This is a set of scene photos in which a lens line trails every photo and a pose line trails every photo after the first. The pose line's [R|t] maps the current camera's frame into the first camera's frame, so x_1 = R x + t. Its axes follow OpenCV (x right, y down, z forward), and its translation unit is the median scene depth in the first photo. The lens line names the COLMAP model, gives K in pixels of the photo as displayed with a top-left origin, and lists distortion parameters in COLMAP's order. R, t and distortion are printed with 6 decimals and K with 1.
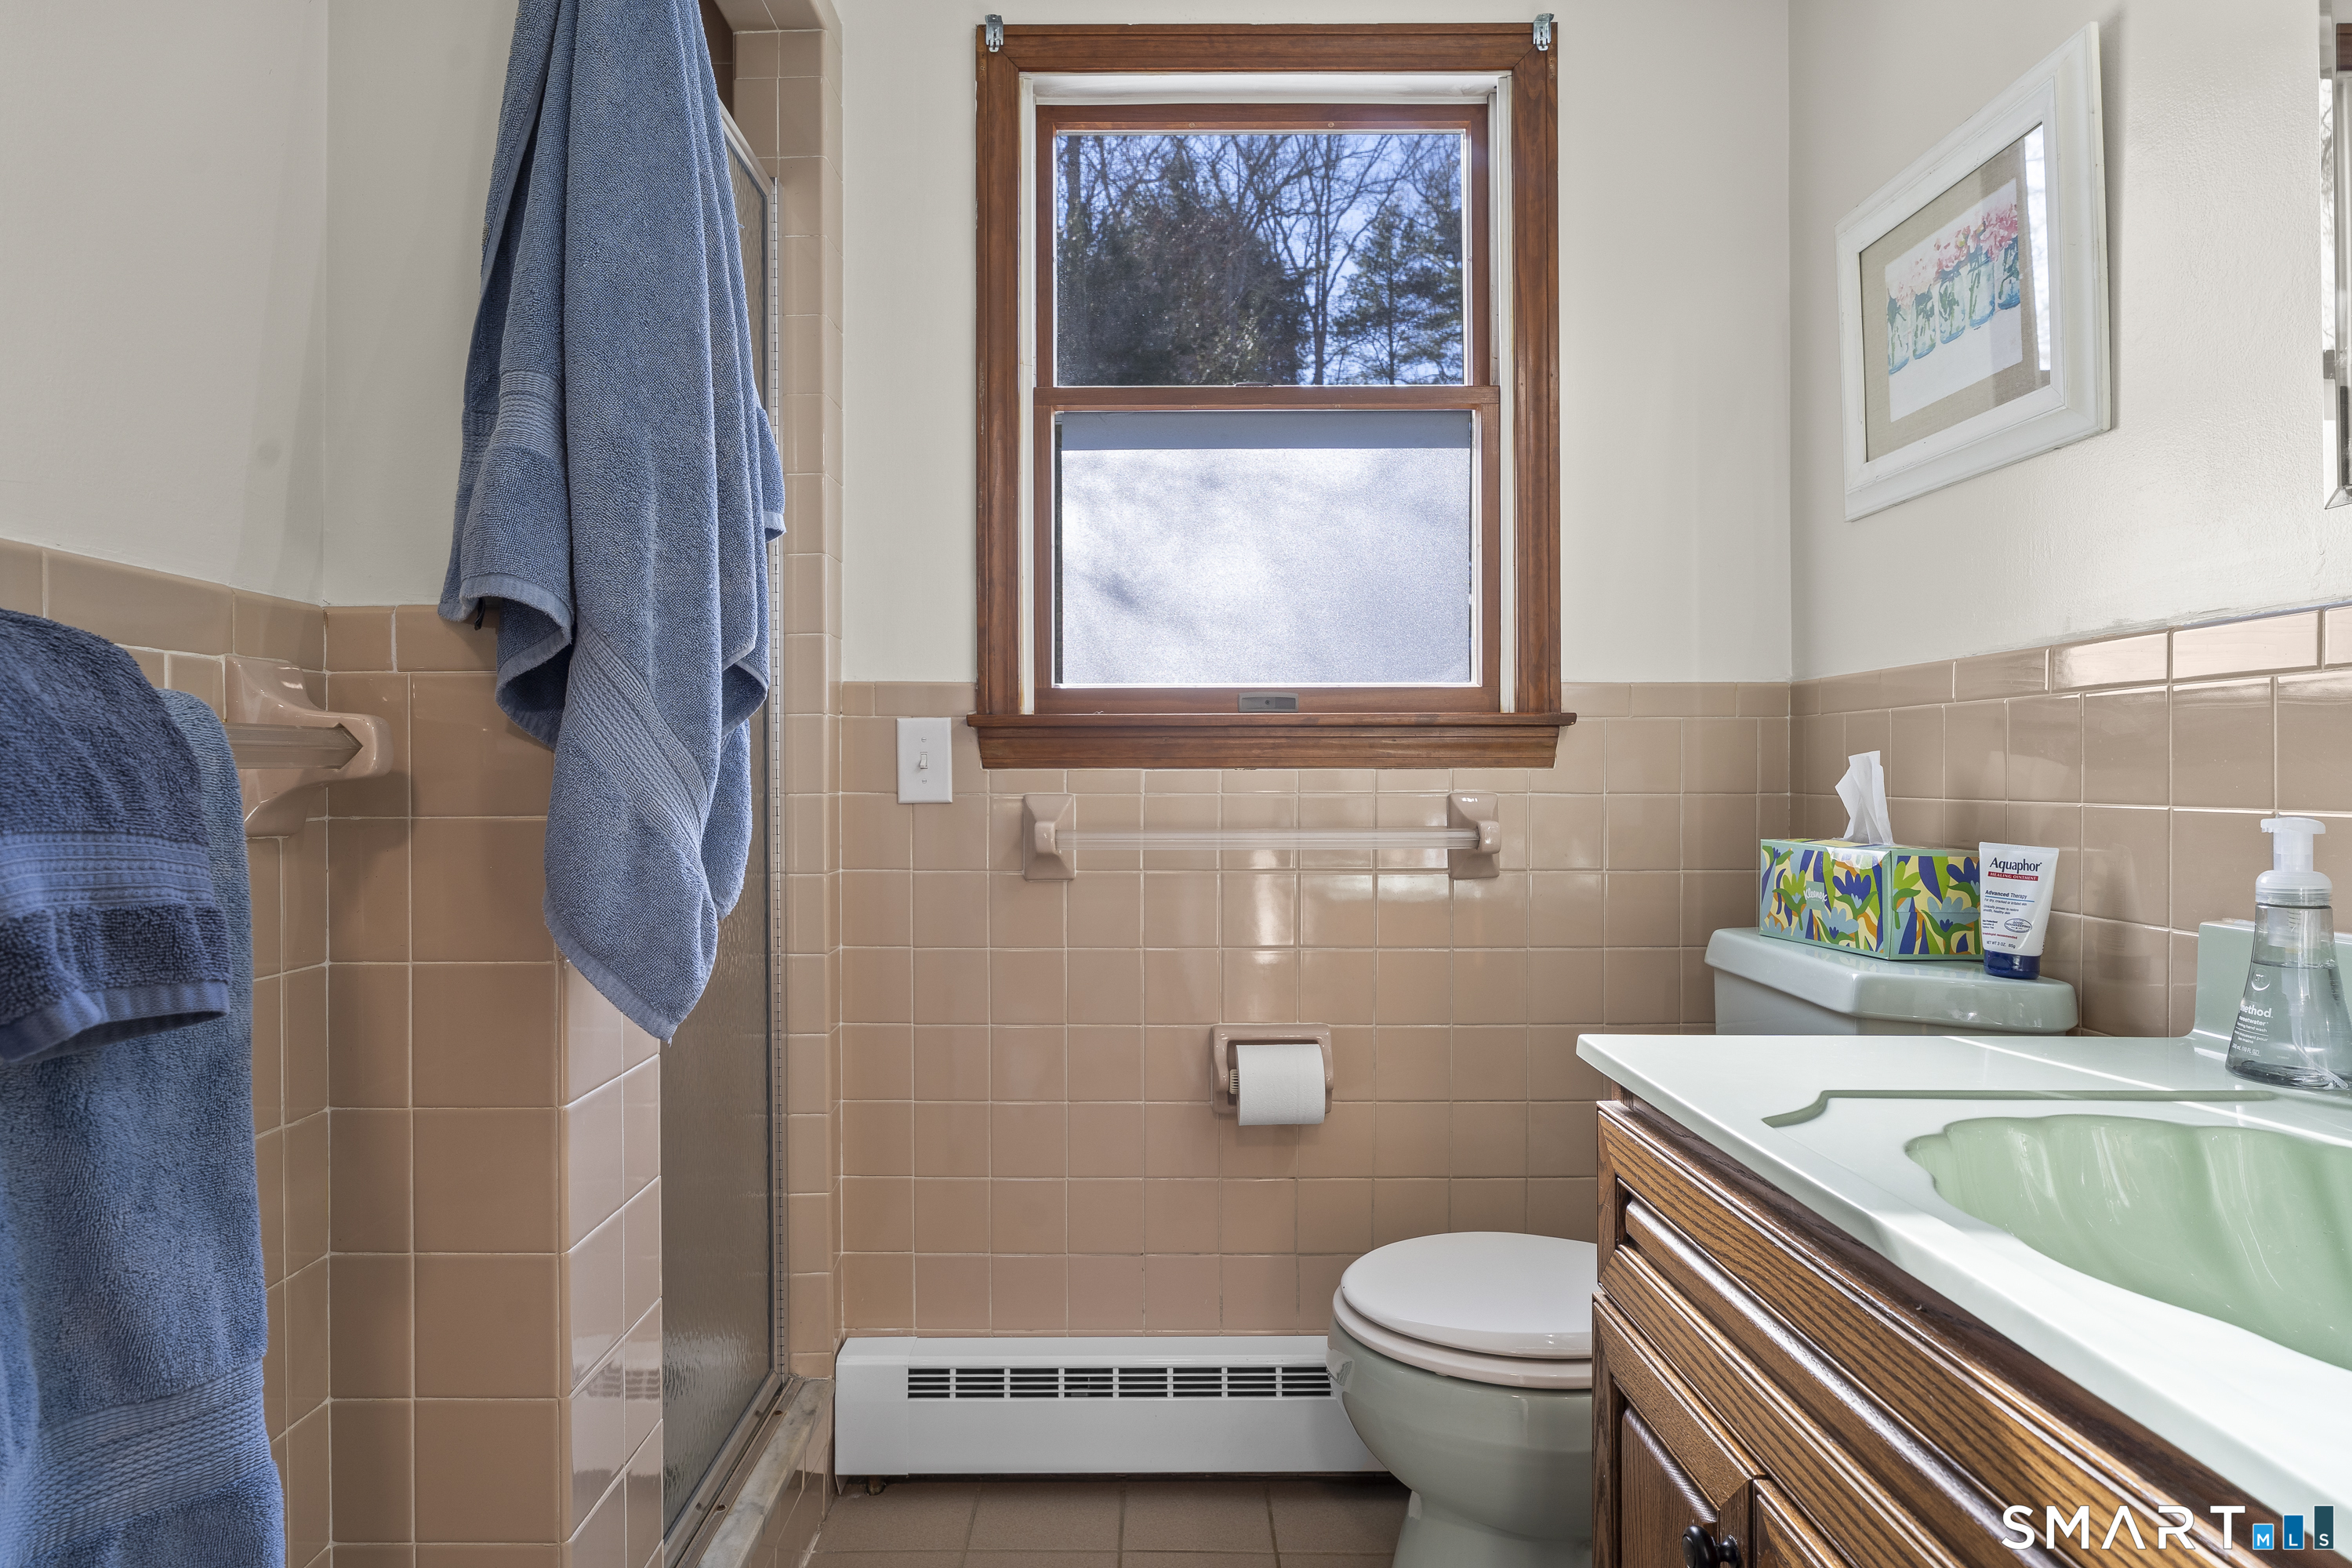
lens RADIAL K [[1326.0, 0, 1150.4], [0, 1326.0, 789.9], [0, 0, 1]] dist [-0.022012, 0.005168]
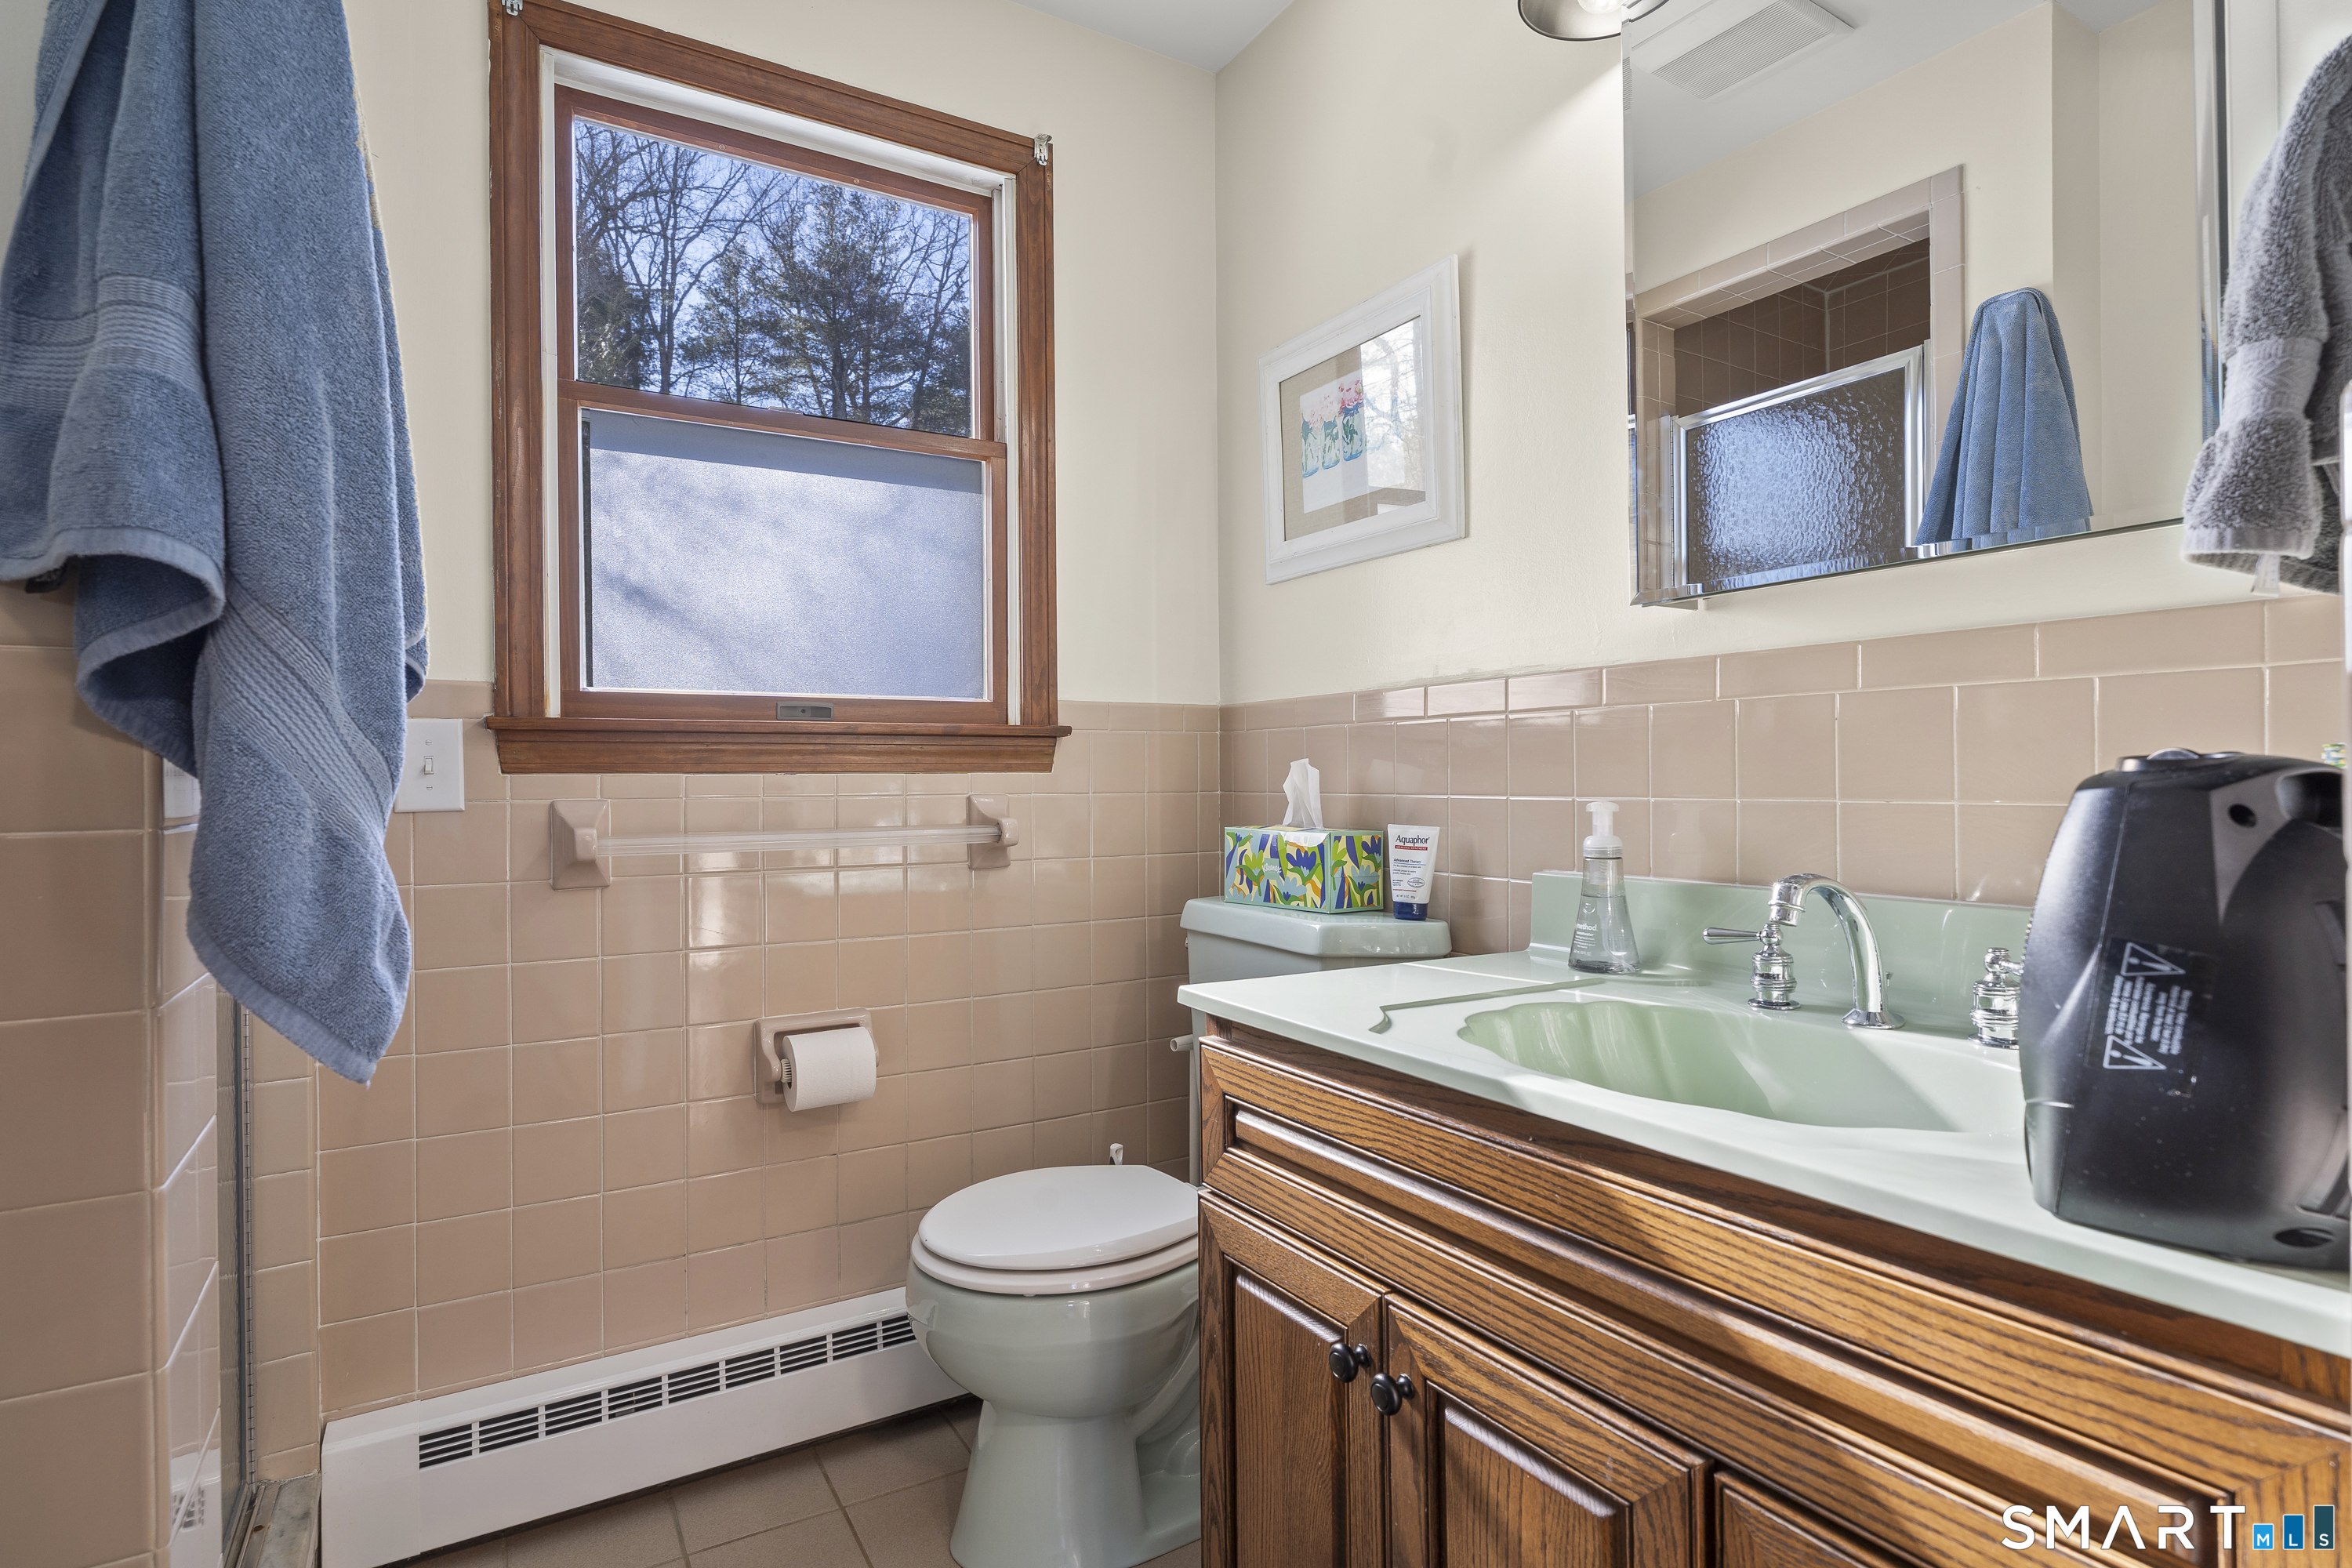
lens RADIAL K [[1200.9, 0, 1165.9], [0, 1200.9, 789.1], [0, 0, 1]] dist [-0.008831, 0.003110]
pose [[0.853546, -0.008628, 0.520946, -0.172611], [0.011597, 0.999930, -0.002440, 0.002255], [-0.520888, 0.008124, 0.853586, 0.028518]]
